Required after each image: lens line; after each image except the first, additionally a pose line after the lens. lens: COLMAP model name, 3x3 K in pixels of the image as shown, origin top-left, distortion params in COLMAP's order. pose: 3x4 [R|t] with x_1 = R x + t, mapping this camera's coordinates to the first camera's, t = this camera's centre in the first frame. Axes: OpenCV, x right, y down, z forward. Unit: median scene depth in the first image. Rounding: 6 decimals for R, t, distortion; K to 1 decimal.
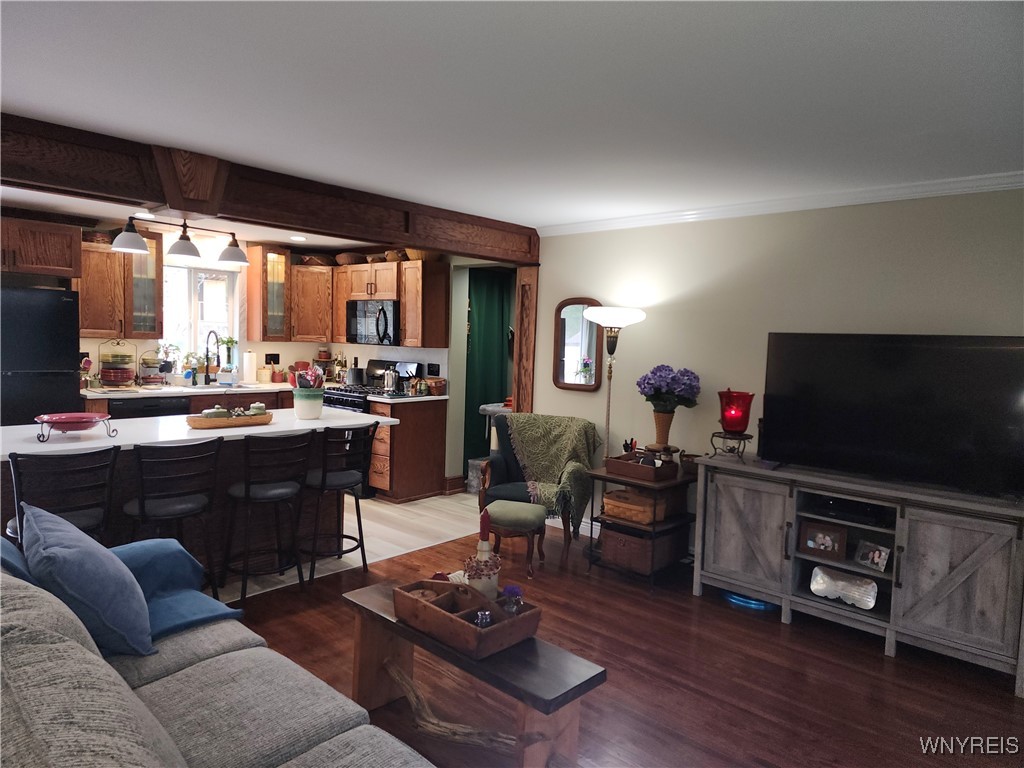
lens RADIAL K [[679.3, 0, 507.9], [0, 679.3, 388.2], [0, 0, 1]] dist [0.109429, -0.099098]
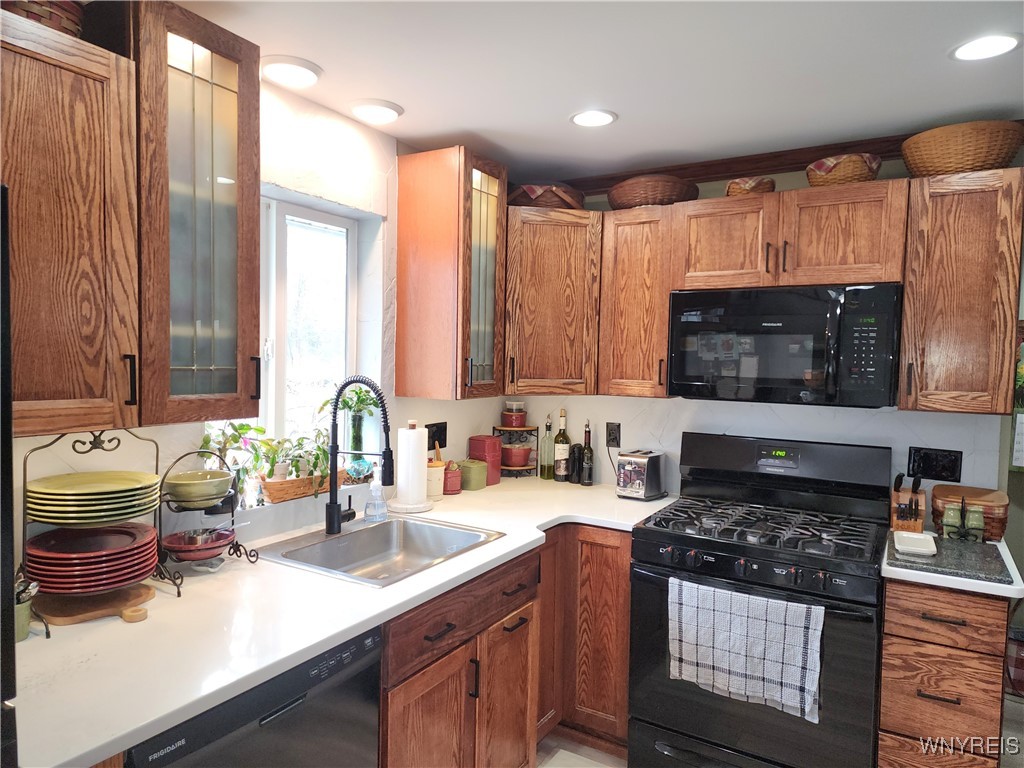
lens RADIAL K [[679.3, 0, 507.9], [0, 679.3, 388.2], [0, 0, 1]] dist [0.109429, -0.099098]
pose [[0.976950, -0.024501, 0.212058, -0.501072], [0.028495, 0.999469, -0.015800, -0.082623], [-0.211559, 0.021478, 0.977129, 0.764447]]
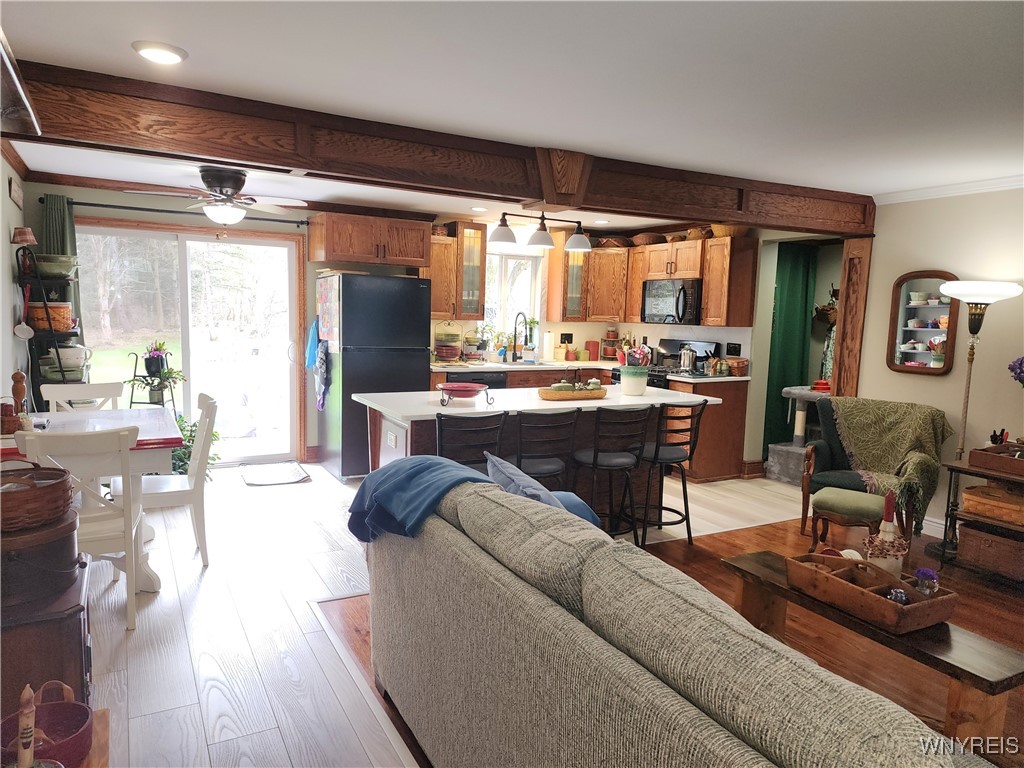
lens RADIAL K [[701.4, 0, 514.3], [0, 701.4, 393.4], [0, 0, 1]] dist [0.114821, -0.114883]
pose [[0.950218, 0.031837, -0.309955, -0.105822], [-0.021281, 0.999074, 0.037380, 0.004526], [0.310859, -0.028923, 0.950016, -0.070387]]
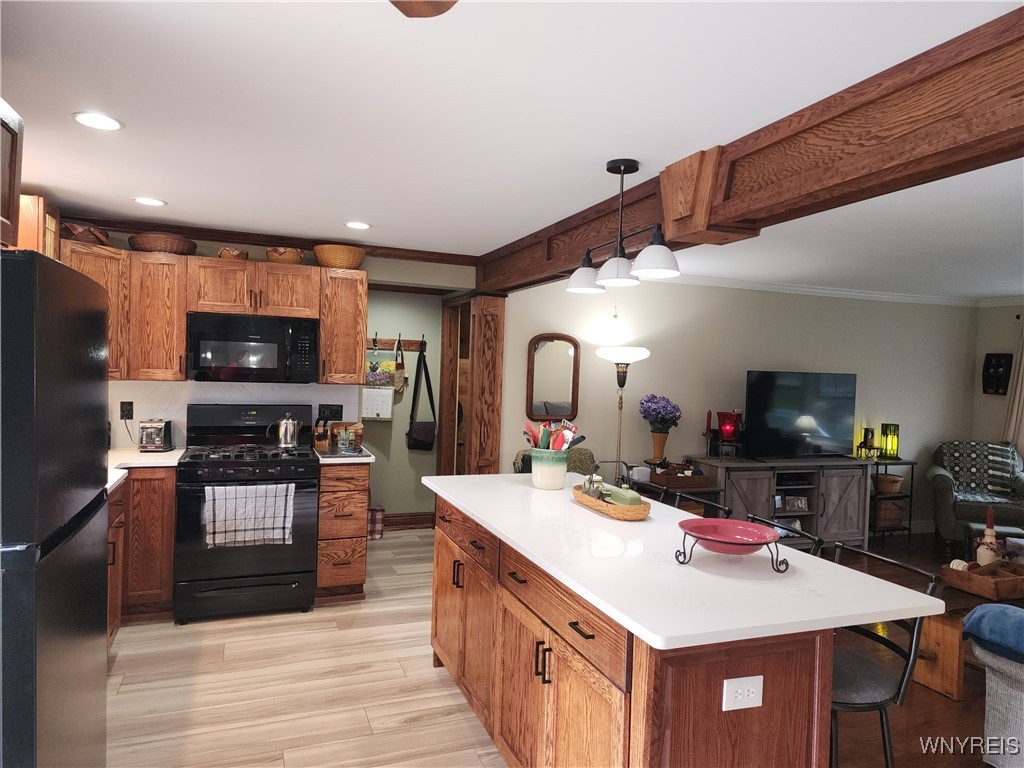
lens RADIAL K [[679.3, 0, 507.9], [0, 679.3, 388.2], [0, 0, 1]] dist [0.109429, -0.099098]
pose [[0.442791, -0.042850, 0.895601, -0.813218], [0.051730, 0.998414, 0.022194, -0.070602], [-0.895132, 0.036503, 0.444305, 0.562536]]
